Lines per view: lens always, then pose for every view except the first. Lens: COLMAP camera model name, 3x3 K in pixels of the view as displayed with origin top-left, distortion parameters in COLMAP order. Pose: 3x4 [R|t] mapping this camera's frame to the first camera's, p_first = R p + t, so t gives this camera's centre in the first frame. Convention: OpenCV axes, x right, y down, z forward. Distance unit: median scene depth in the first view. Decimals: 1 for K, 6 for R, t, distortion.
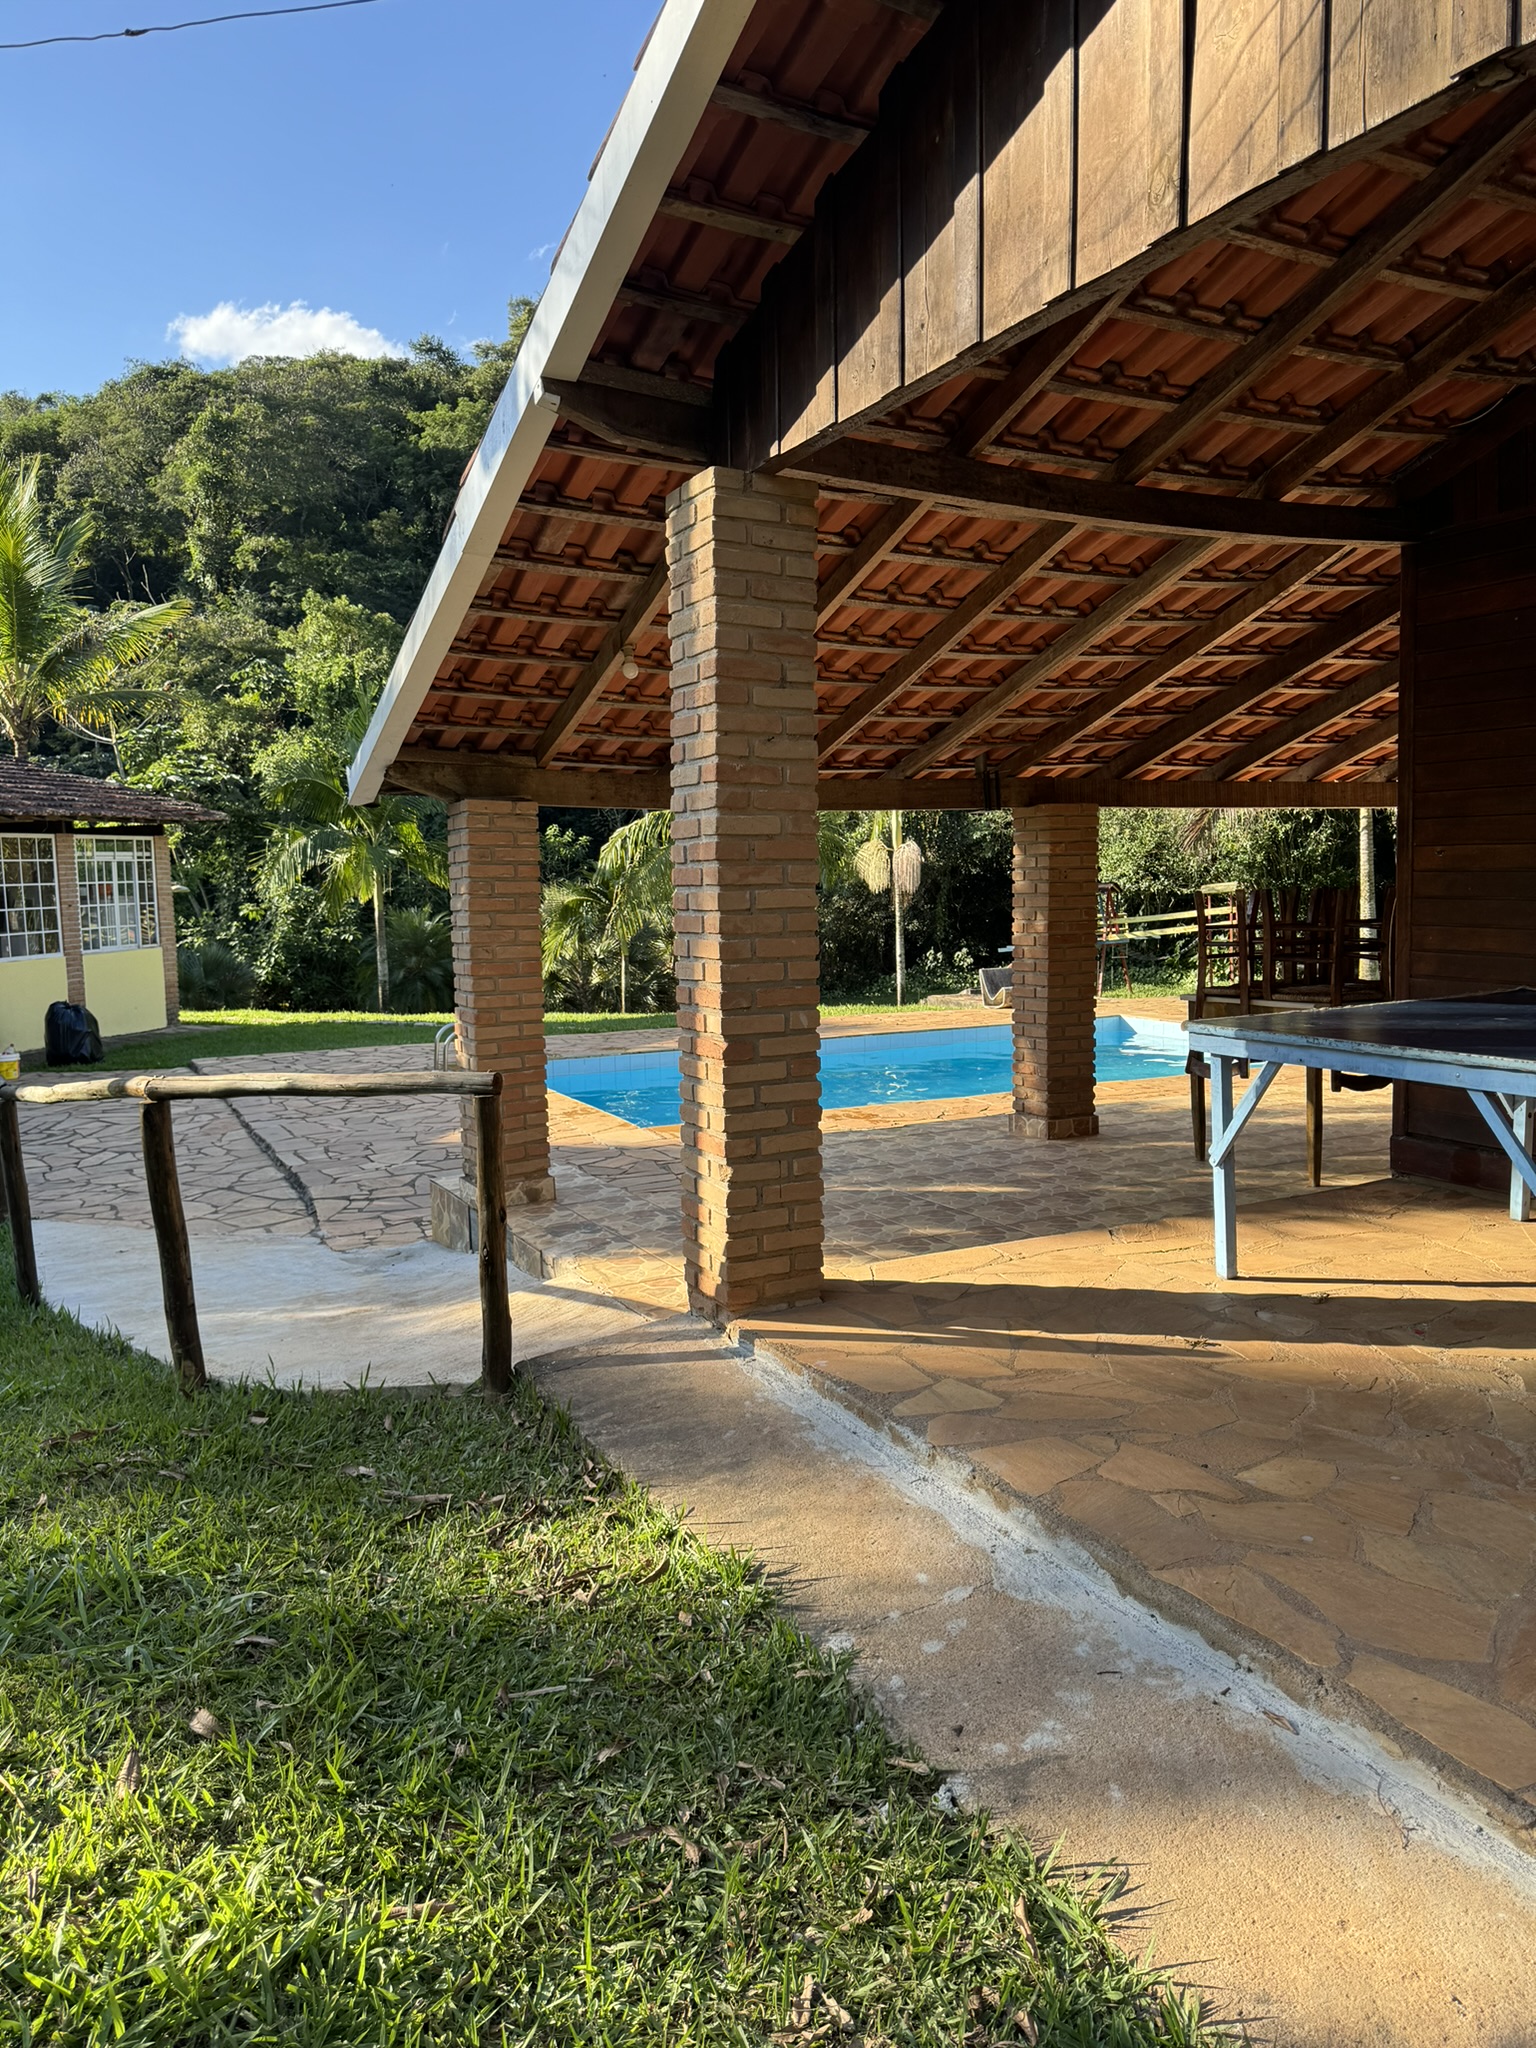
lens RADIAL K [[1433.2, 0, 760.4], [0, 1433.2, 1027.6], [0, 0, 1]] dist [0.129522, -0.206943]
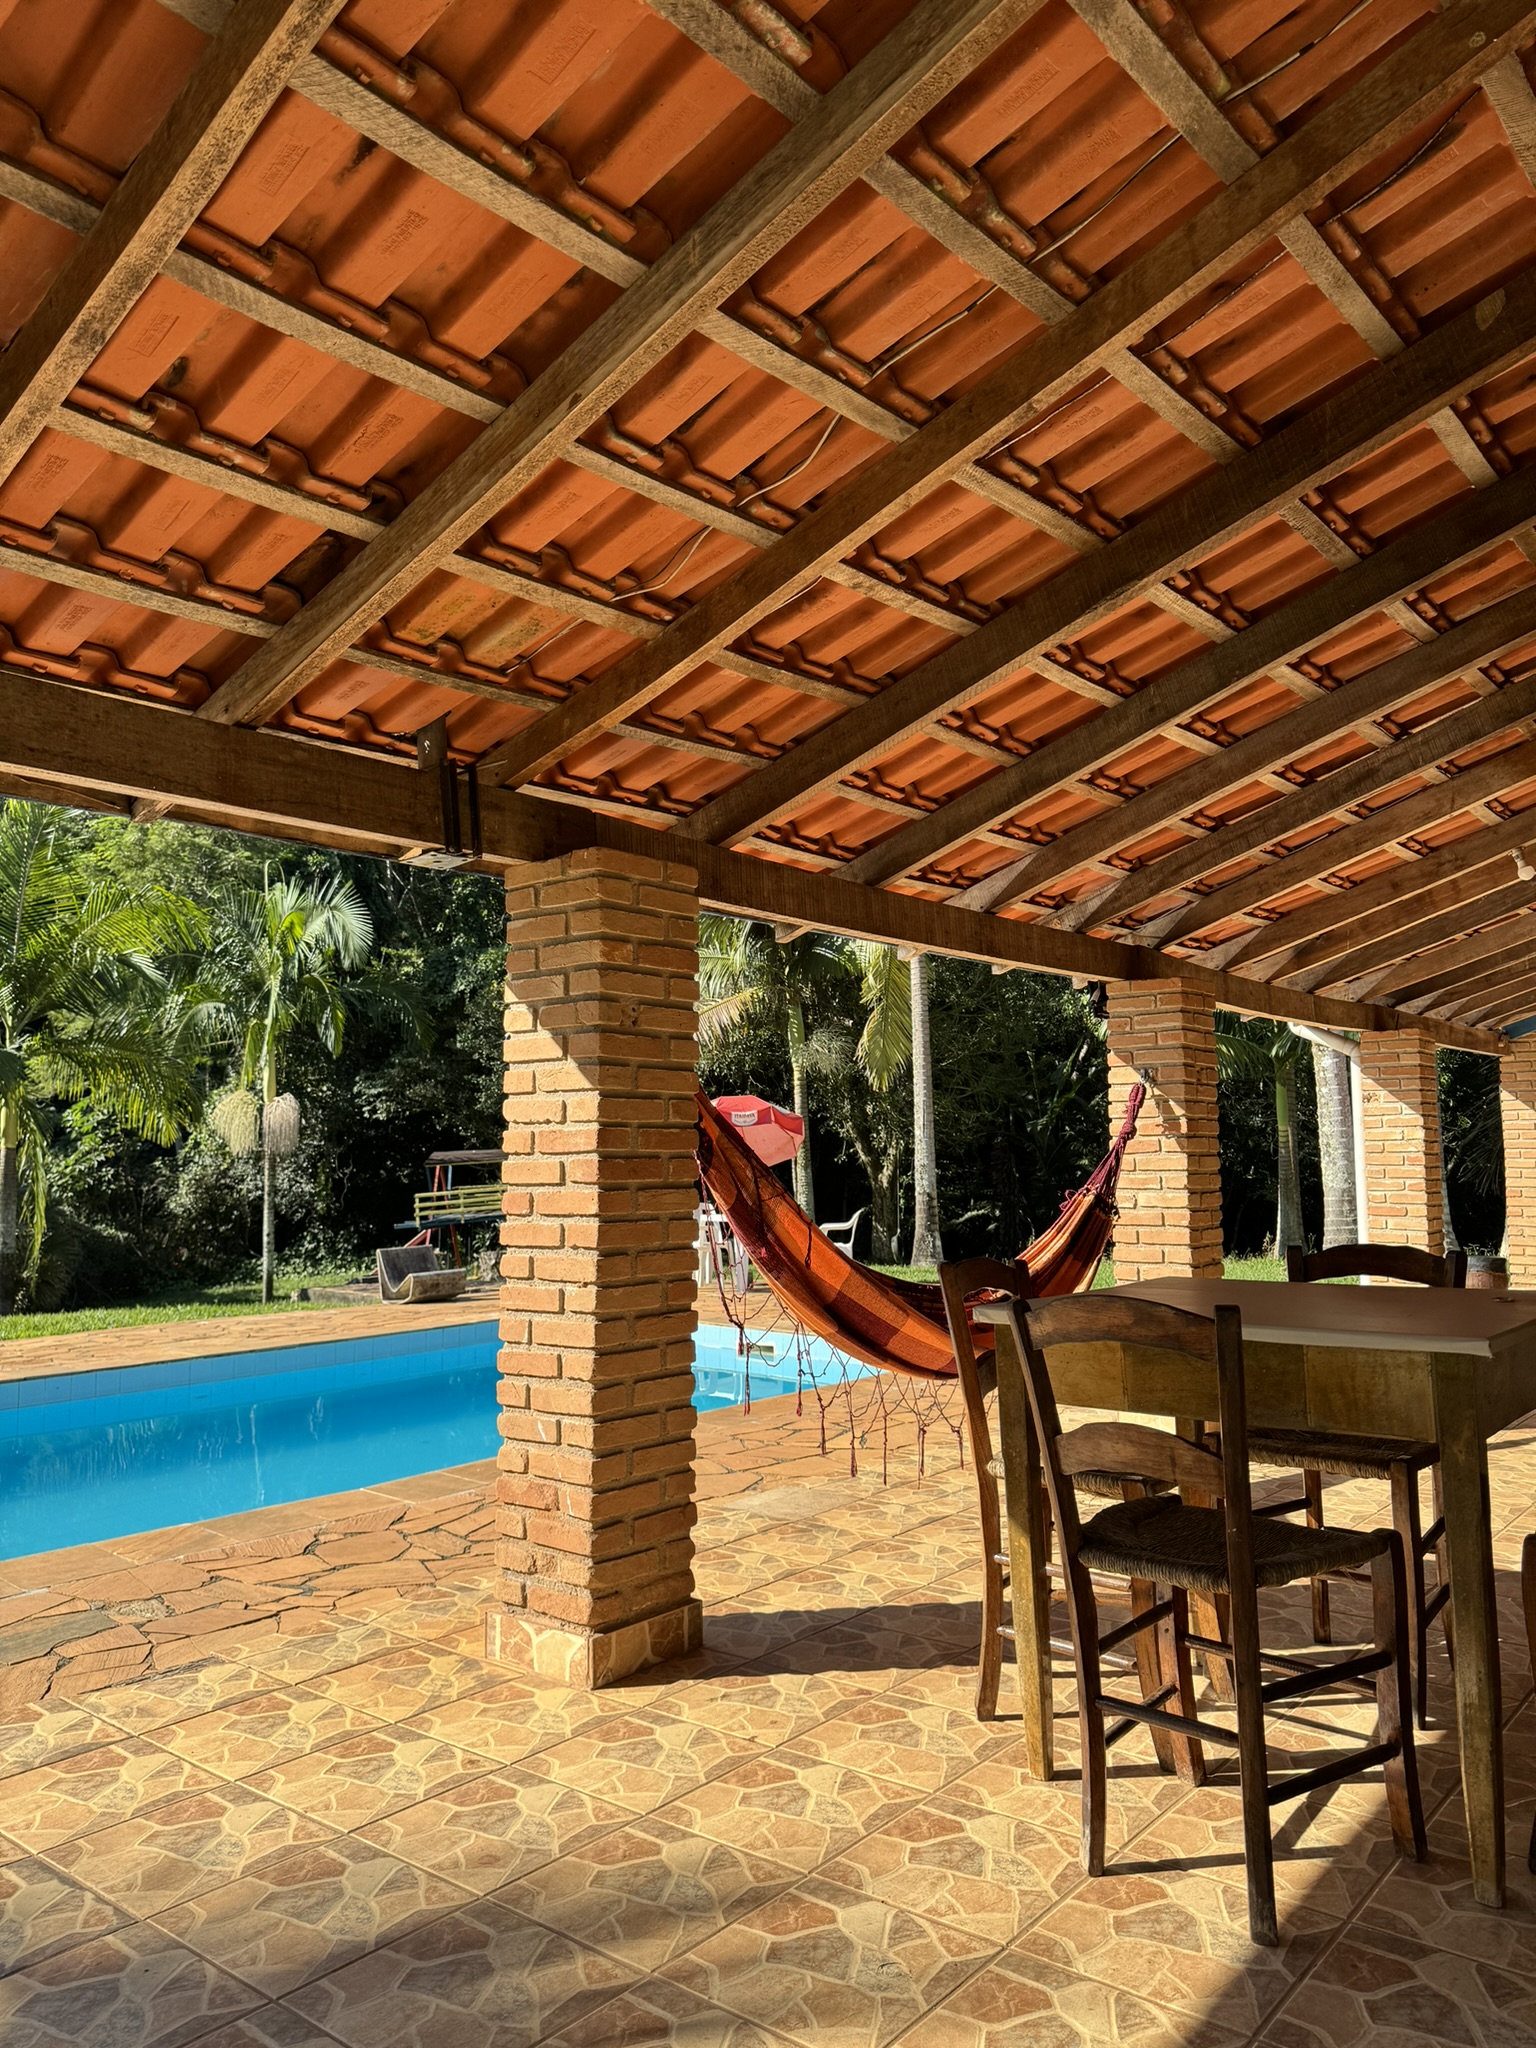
lens RADIAL K [[1439.3, 0, 756.3], [0, 1439.3, 1030.3], [0, 0, 1]] dist [0.108508, -0.187404]
pose [[0.915714, 0.049584, 0.398759, 0.017128], [0.027138, 0.982460, -0.184486, -0.005121], [-0.400912, 0.179758, 0.898308, 0.138233]]
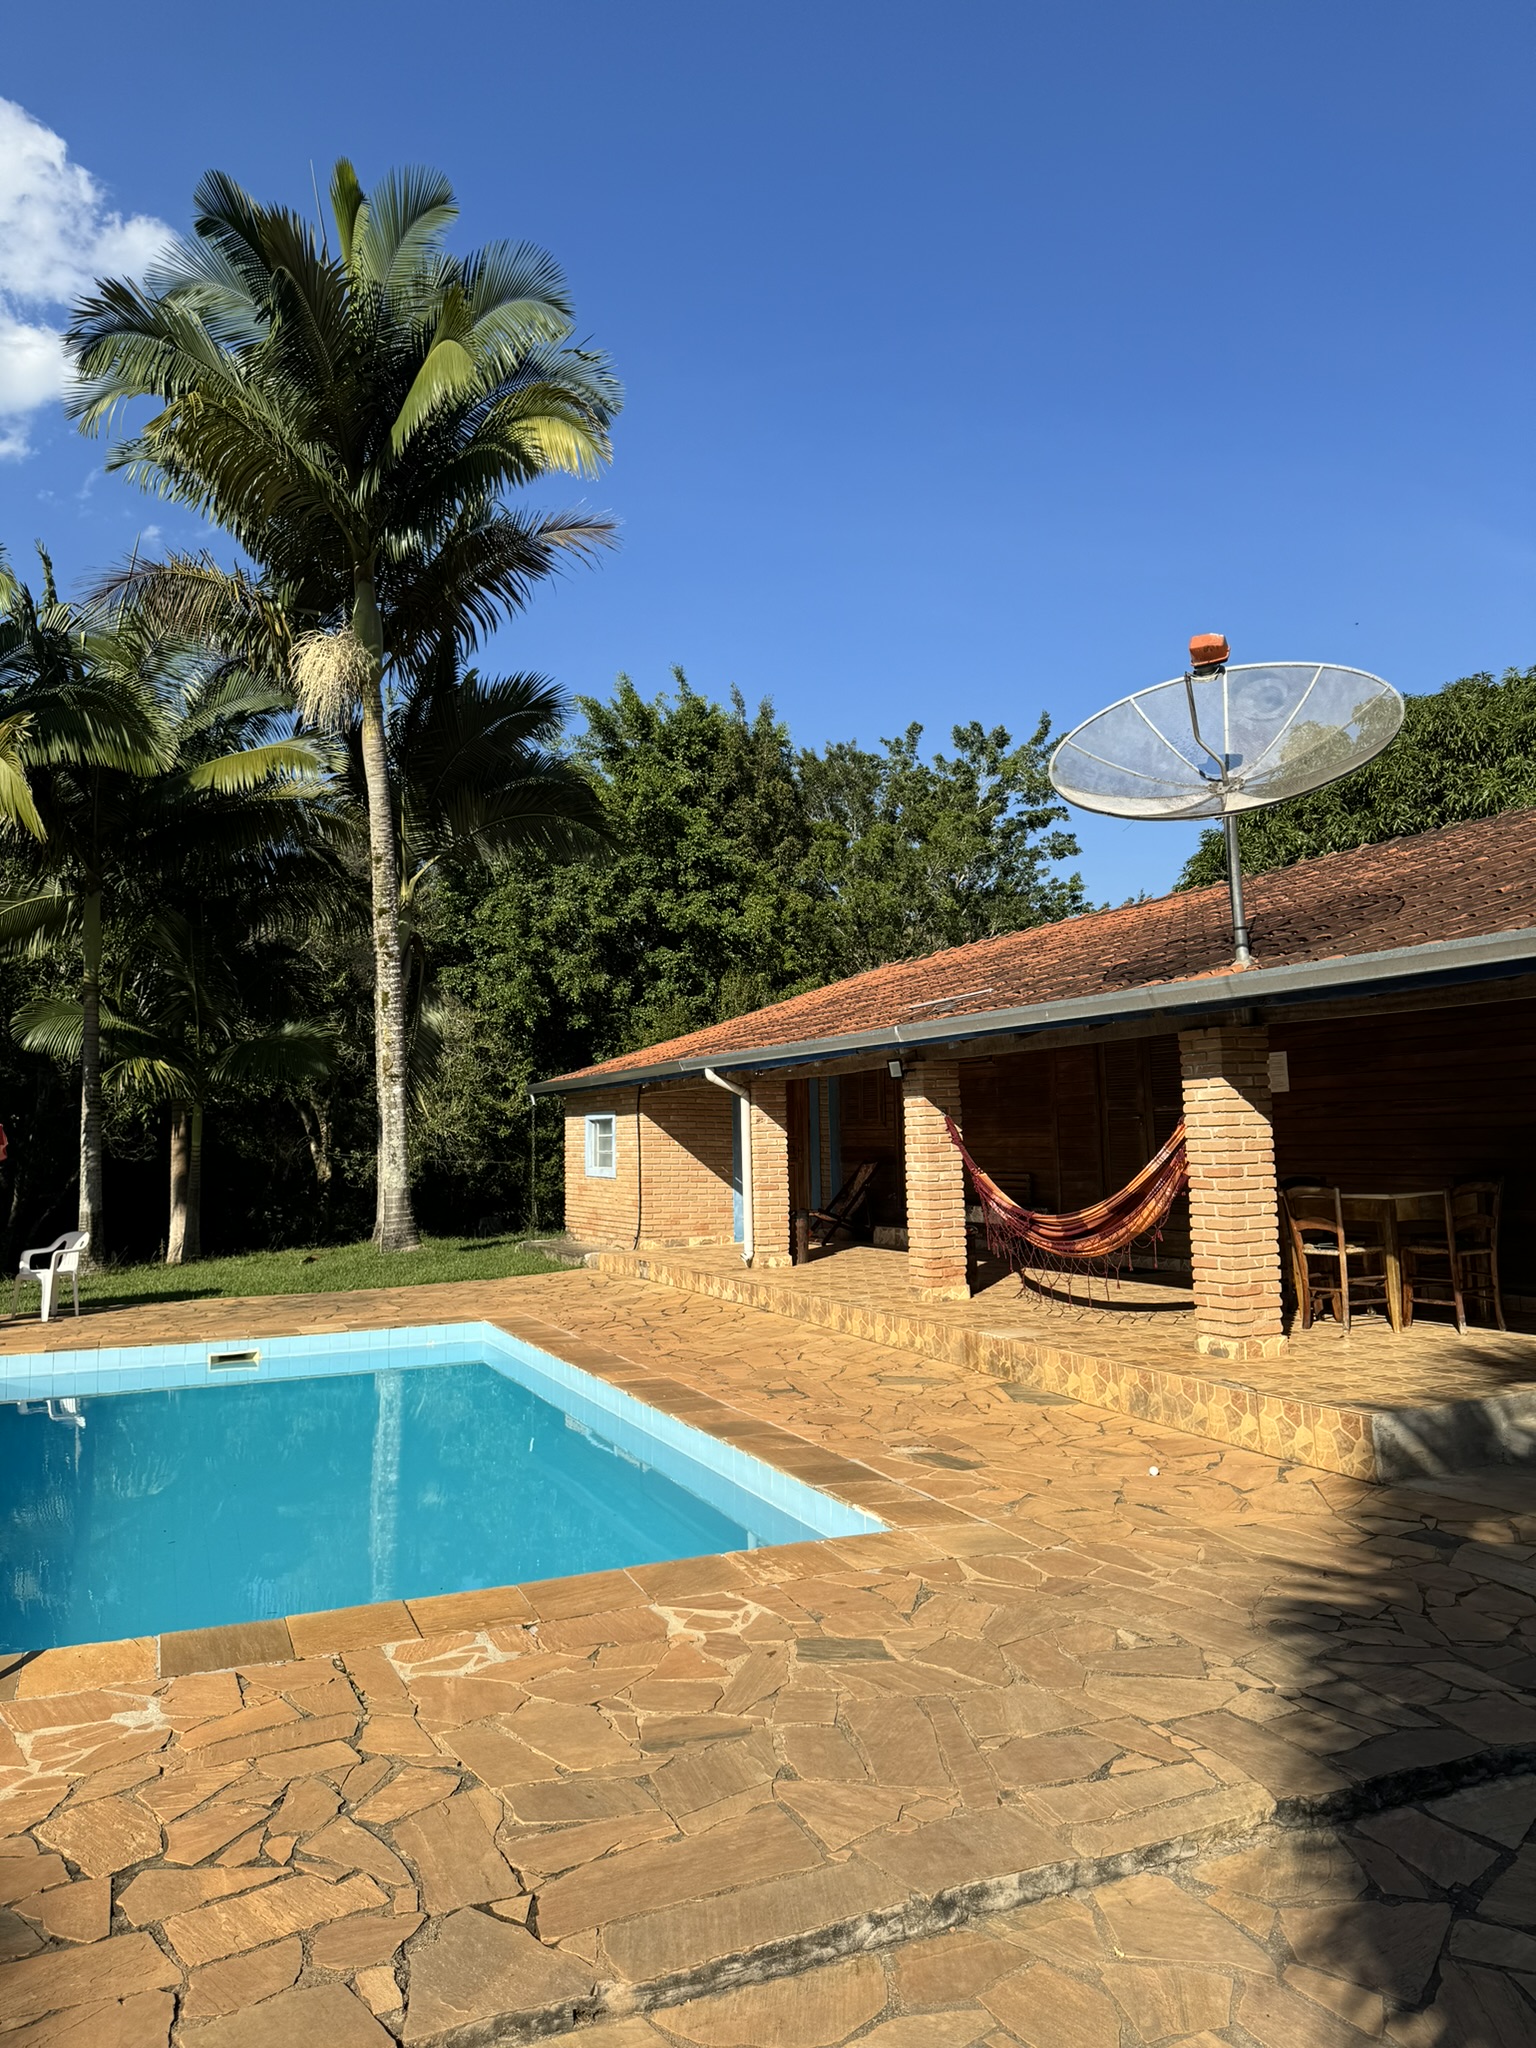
lens RADIAL K [[1425.9, 0, 764.9], [0, 1425.9, 1014.6], [0, 0, 1]] dist [0.124405, -0.126464]
pose [[0.048693, 0.105255, 0.993252, -0.196090], [0.126262, 0.985806, -0.110656, -0.020718], [-0.990801, 0.130798, 0.034713, 0.297383]]
